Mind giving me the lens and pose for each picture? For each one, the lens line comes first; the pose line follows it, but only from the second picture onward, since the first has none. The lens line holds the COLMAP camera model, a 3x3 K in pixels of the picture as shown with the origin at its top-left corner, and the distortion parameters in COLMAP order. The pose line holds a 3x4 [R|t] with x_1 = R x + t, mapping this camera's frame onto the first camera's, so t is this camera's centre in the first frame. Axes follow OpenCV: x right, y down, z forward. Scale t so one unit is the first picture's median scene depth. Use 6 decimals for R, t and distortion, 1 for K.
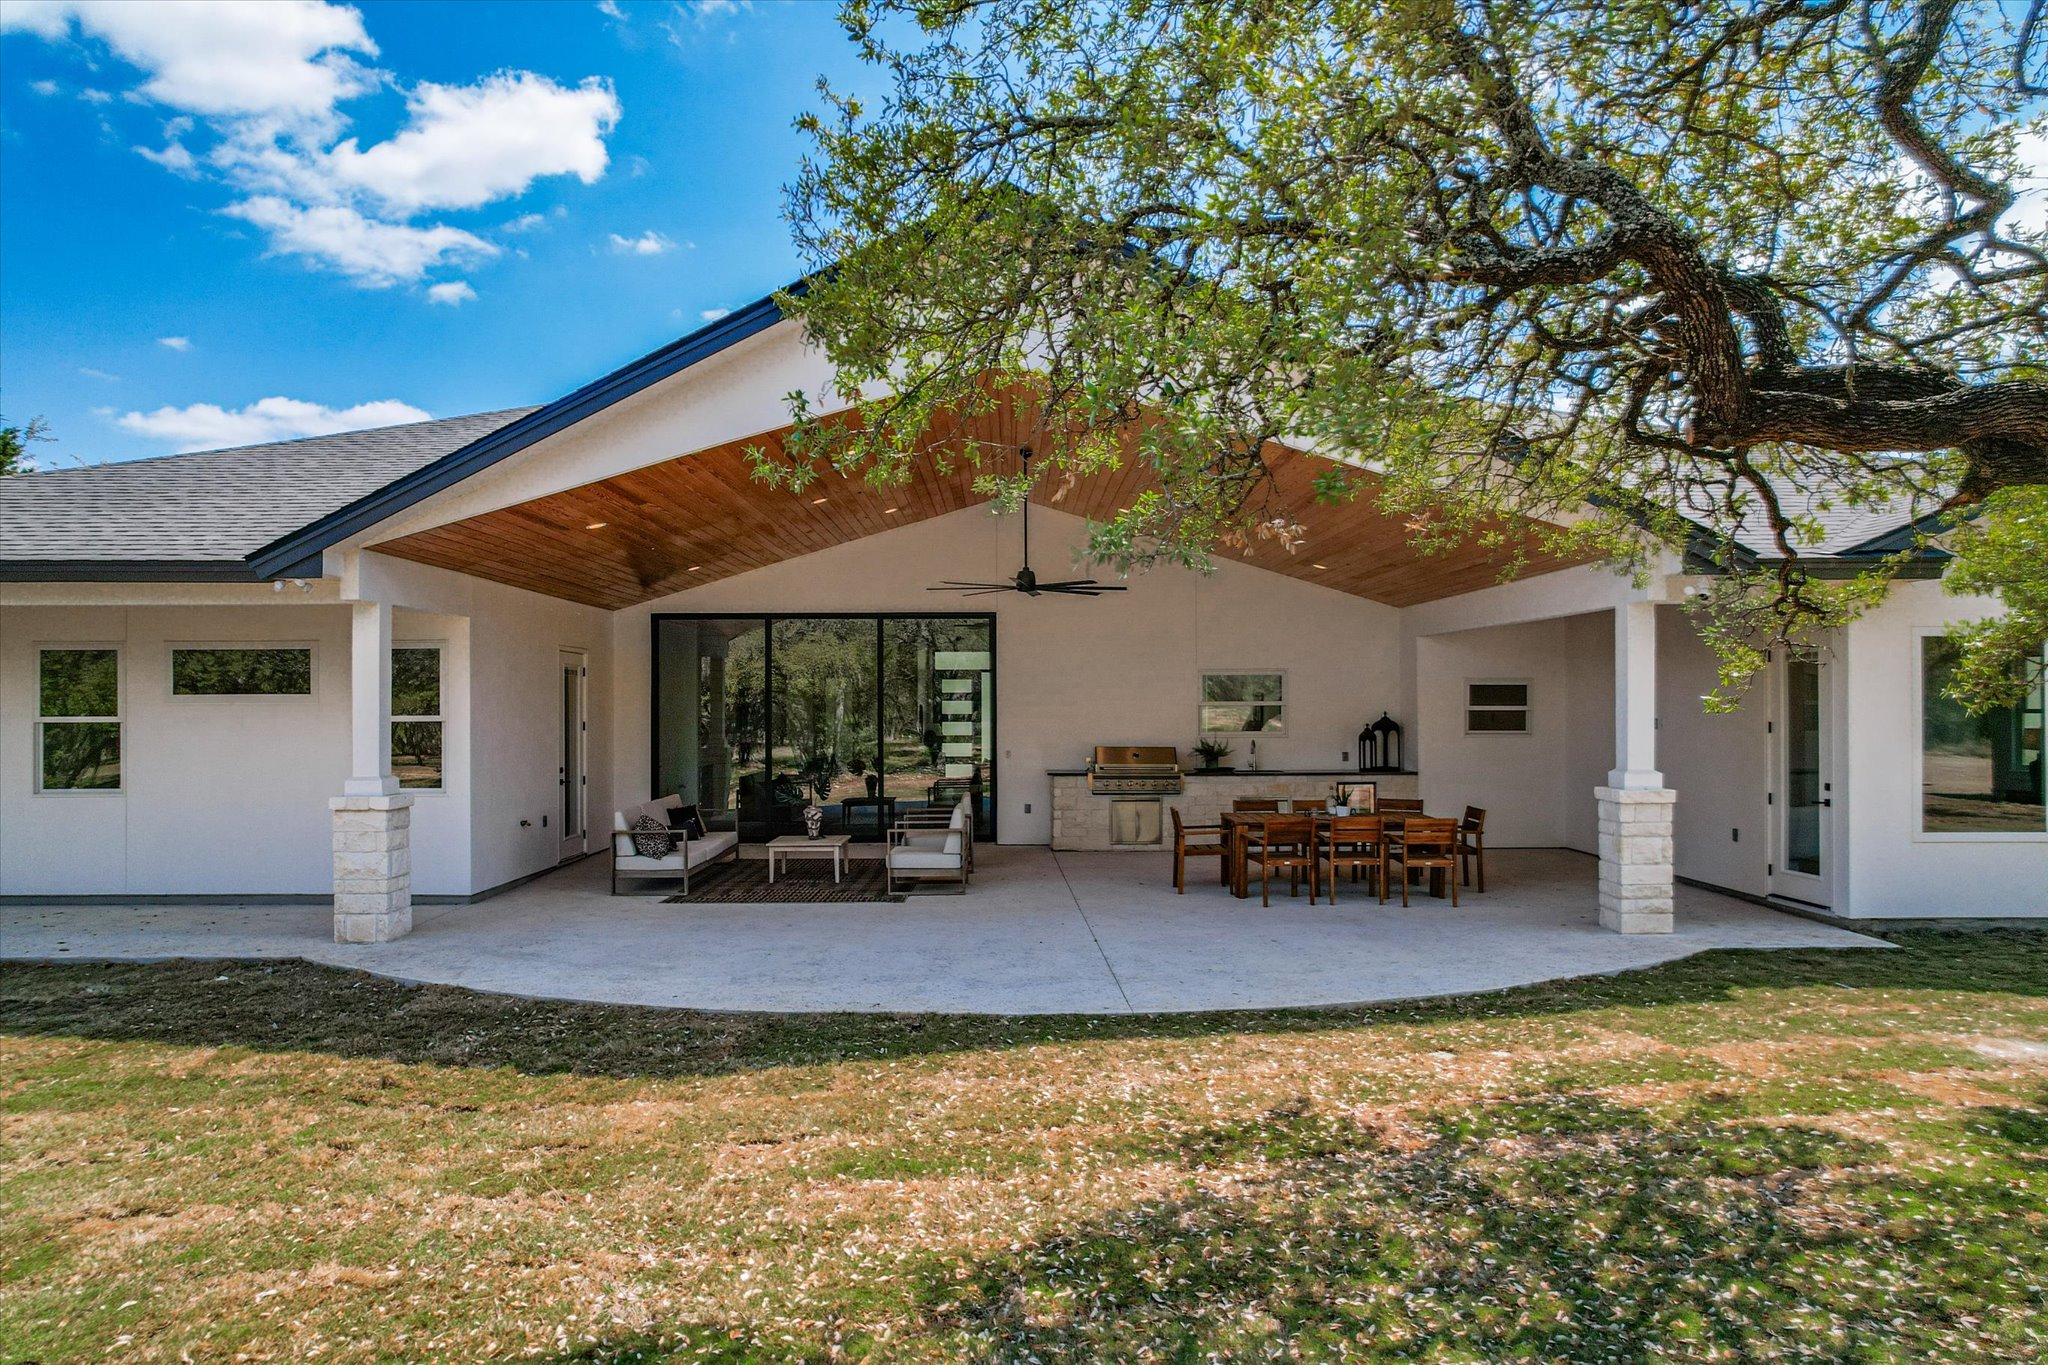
lens RADIAL K [[1214.6, 0, 1024.0], [0, 1214.6, 682.5], [0, 0, 1]] dist [-0.038104, 0.000633]
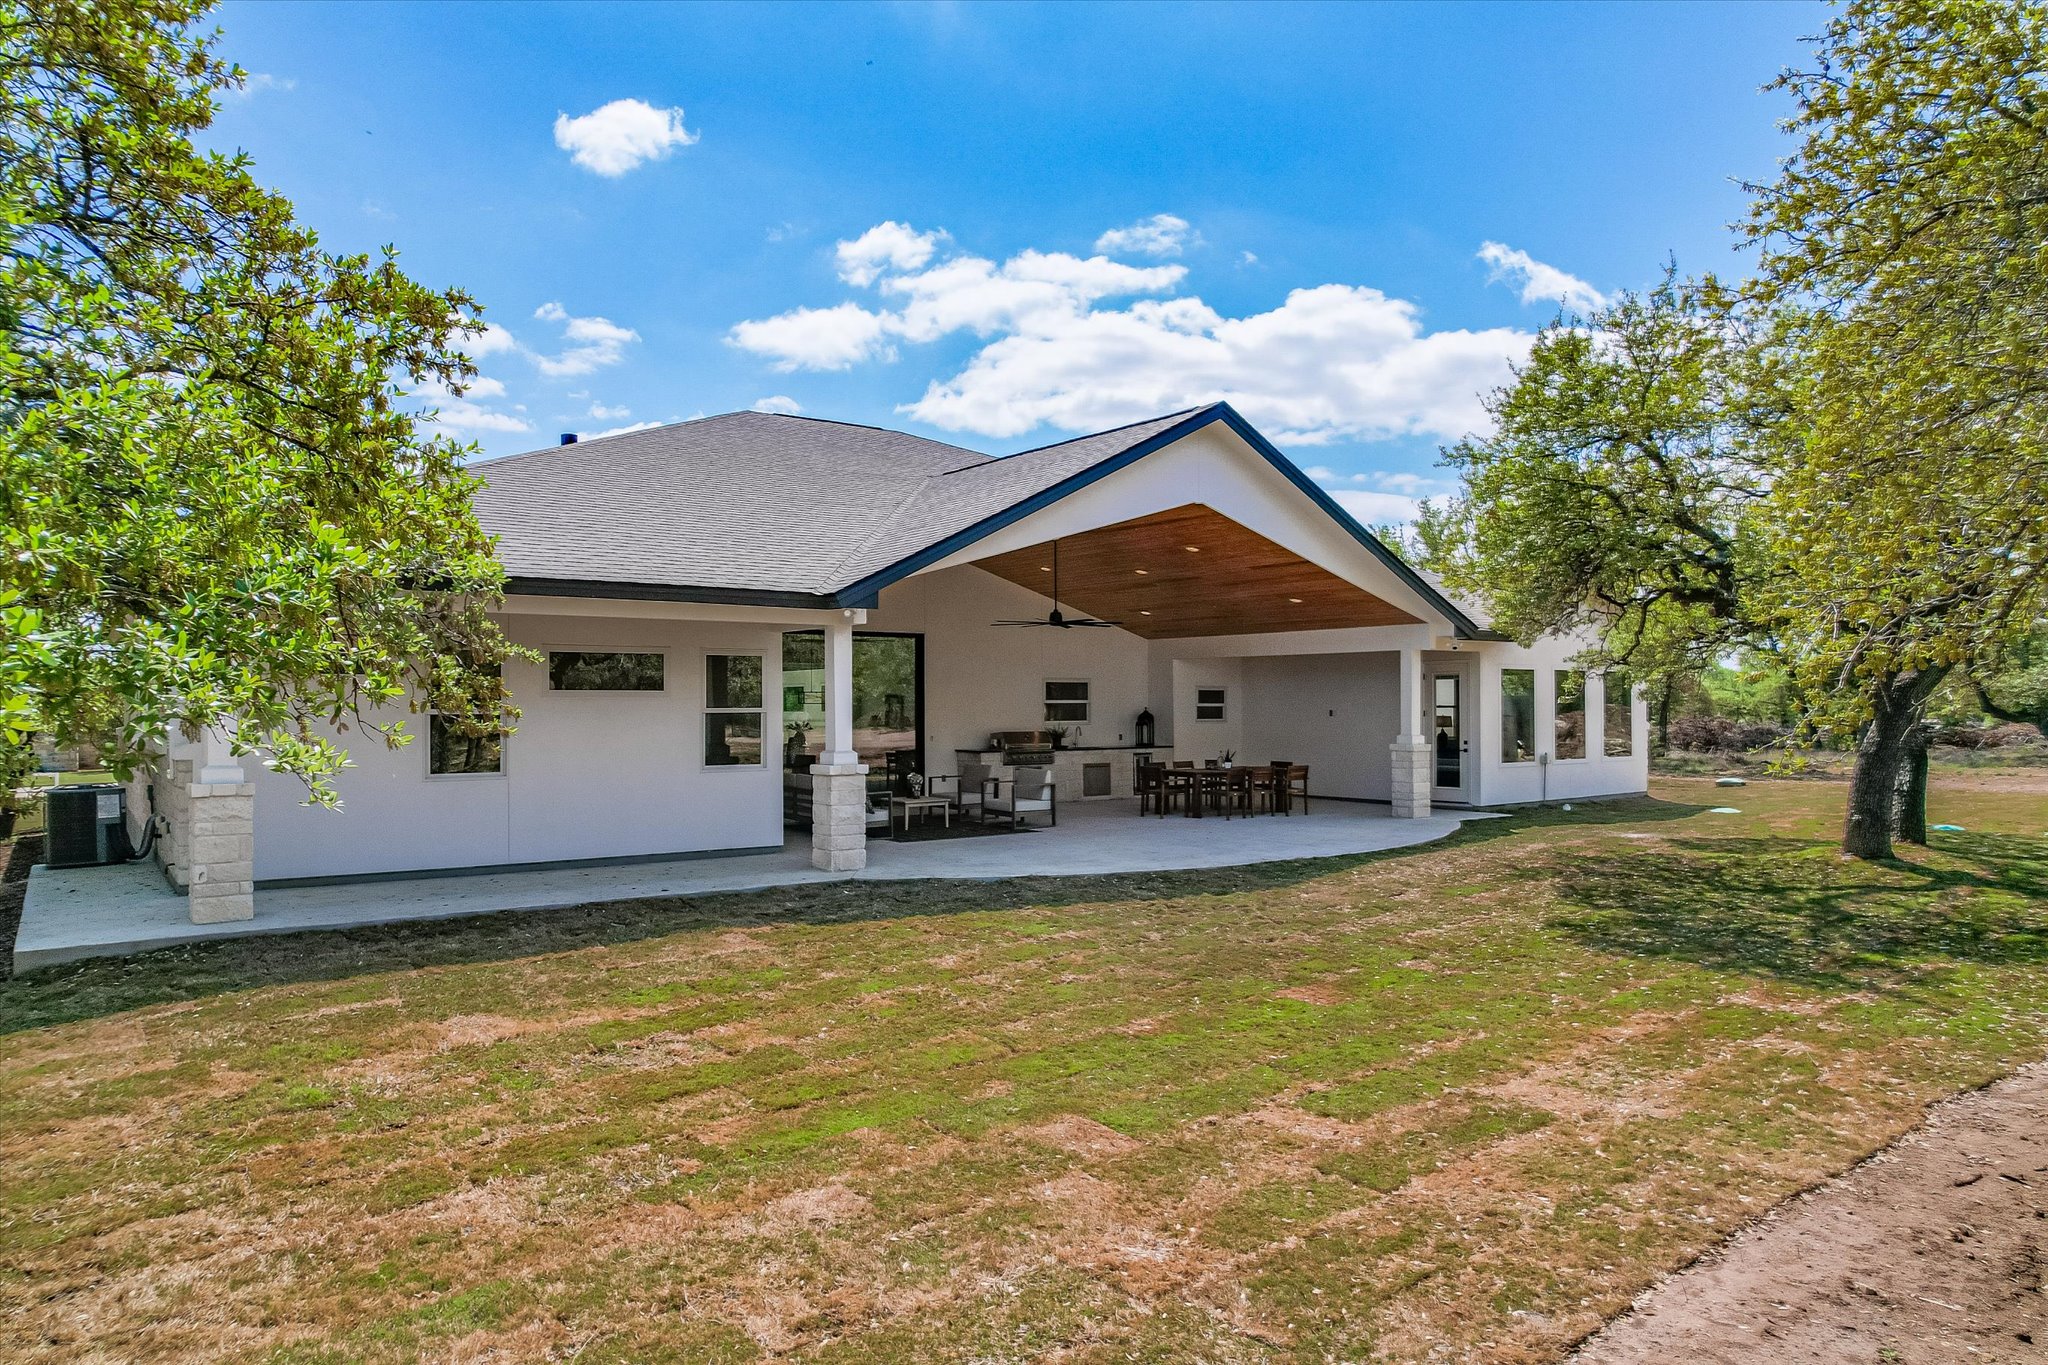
lens RADIAL K [[1214.6, 0, 1024.0], [0, 1214.6, 682.5], [0, 0, 1]] dist [-0.038104, 0.000633]
pose [[0.818575, 0.012499, 0.574263, -1.004837], [-0.011972, 0.999917, -0.004699, 0.003460], [-0.574274, -0.003029, 0.818657, -0.226271]]
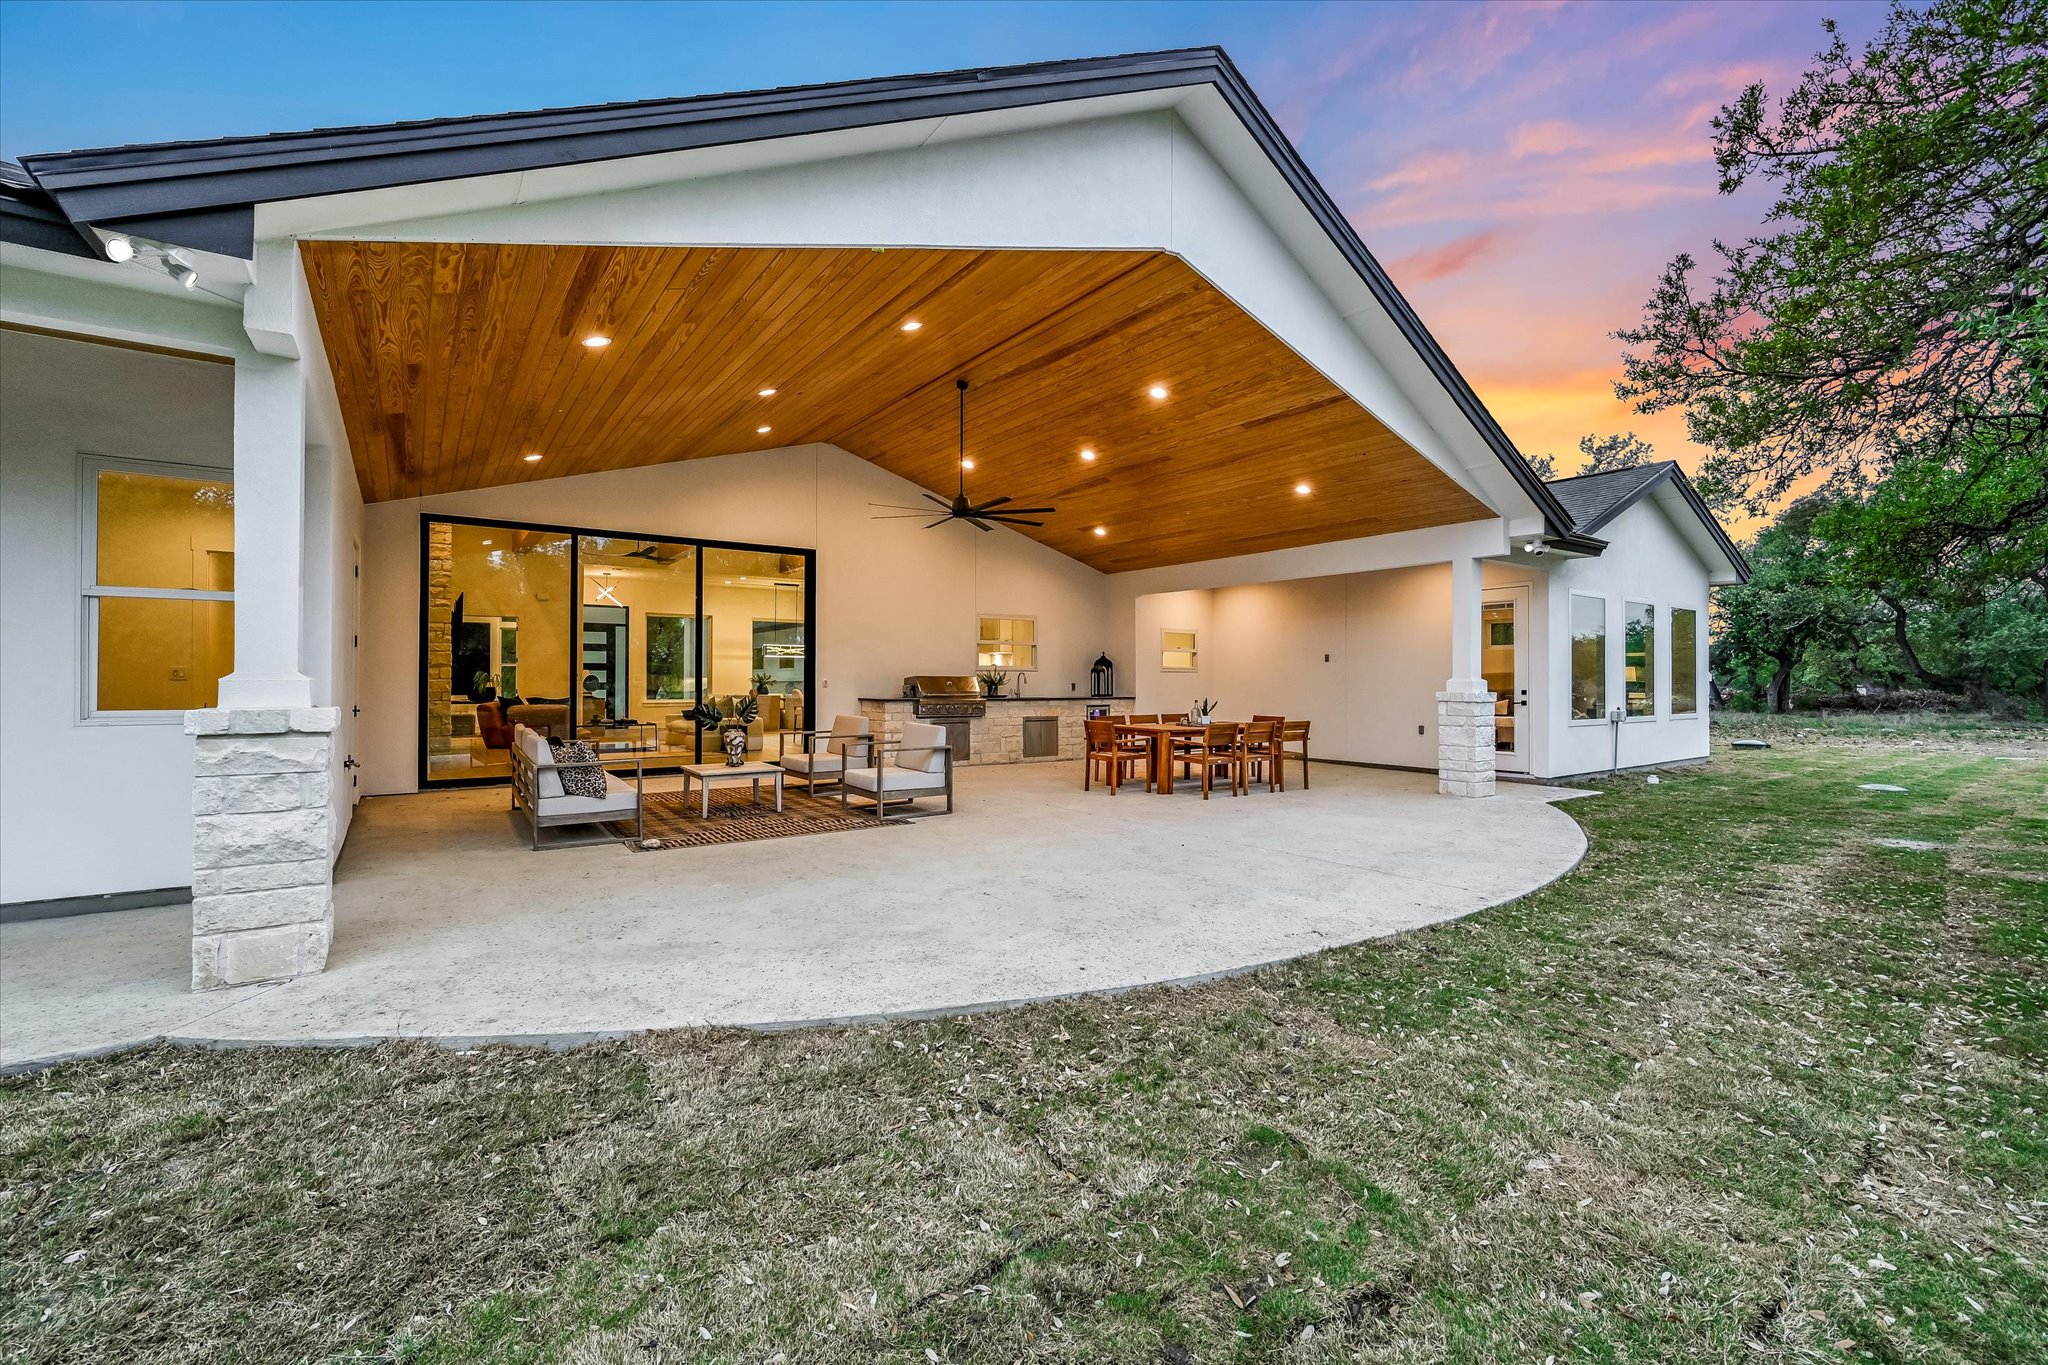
lens RADIAL K [[835.6, 0, 1015.0], [0, 835.6, 674.2], [0, 0, 1]] dist [-0.003513, -0.000123]
pose [[0.837374, 0.008875, 0.546559, -0.397472], [-0.016805, 0.999814, 0.009510, 0.058507], [-0.546372, -0.017148, 0.837367, 0.421793]]
